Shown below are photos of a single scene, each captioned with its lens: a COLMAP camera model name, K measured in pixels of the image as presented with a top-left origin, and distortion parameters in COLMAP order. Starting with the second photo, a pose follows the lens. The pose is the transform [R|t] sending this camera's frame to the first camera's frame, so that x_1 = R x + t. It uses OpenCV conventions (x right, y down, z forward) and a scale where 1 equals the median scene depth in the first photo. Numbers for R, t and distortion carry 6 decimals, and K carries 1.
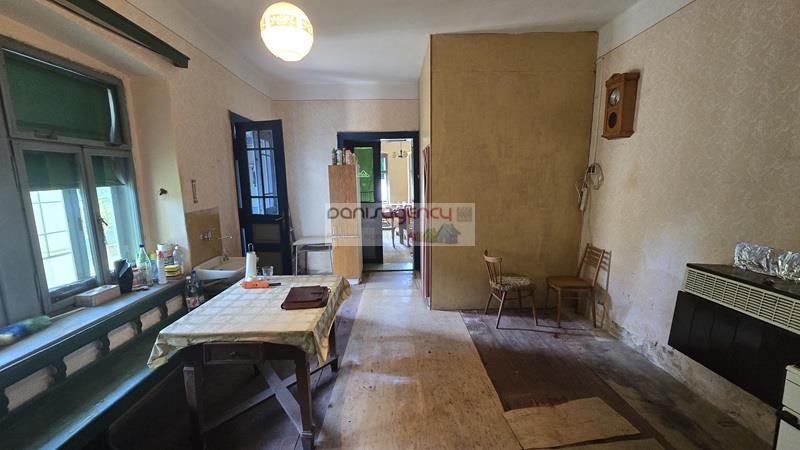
lens RADIAL K [[329.0, 0, 398.8], [0, 329.0, 228.8], [0, 0, 1]] dist [-0.004654, 0.001315]
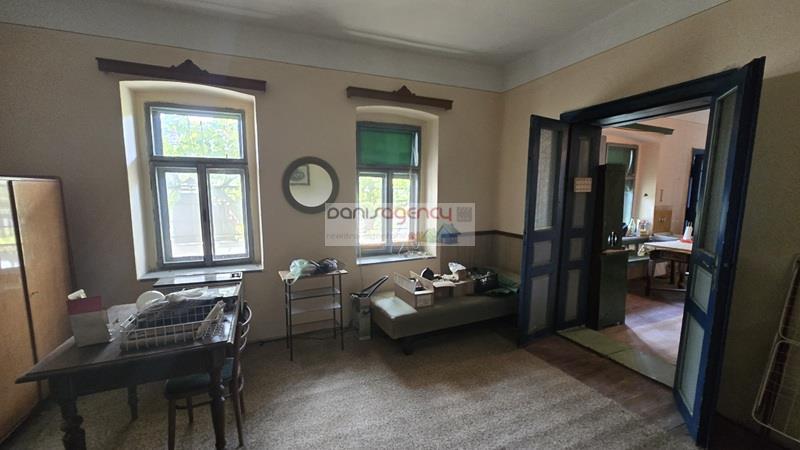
lens RADIAL K [[329.0, 0, 400.4], [0, 329.0, 227.8], [0, 0, 1]] dist [-0.004654, 0.001315]
pose [[0.384018, 0.140163, -0.912625, 0.603203], [-0.147124, 0.985071, 0.089381, 0.131870], [0.911529, 0.099945, 0.398907, -1.201823]]
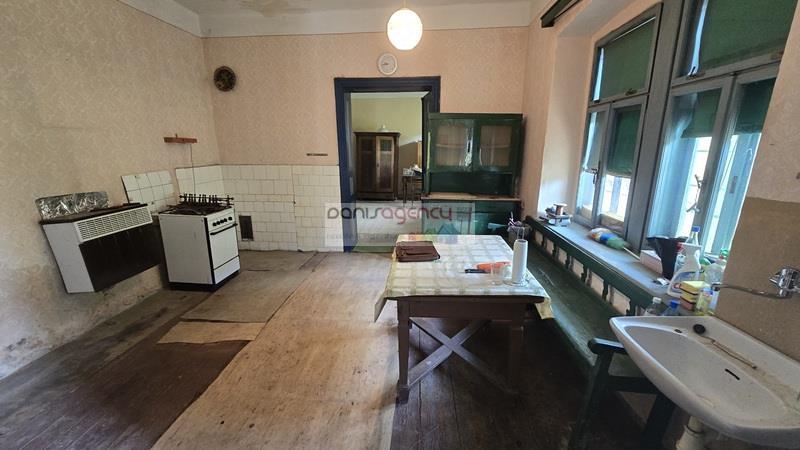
lens RADIAL K [[329.0, 0, 401.9], [0, 329.0, 232.1], [0, 0, 1]] dist [-0.004654, 0.001315]
pose [[-0.997122, 0.002103, 0.075781, -0.268839], [0.030823, 0.924509, 0.379912, -0.204532], [-0.069261, 0.381155, -0.921913, 1.660417]]
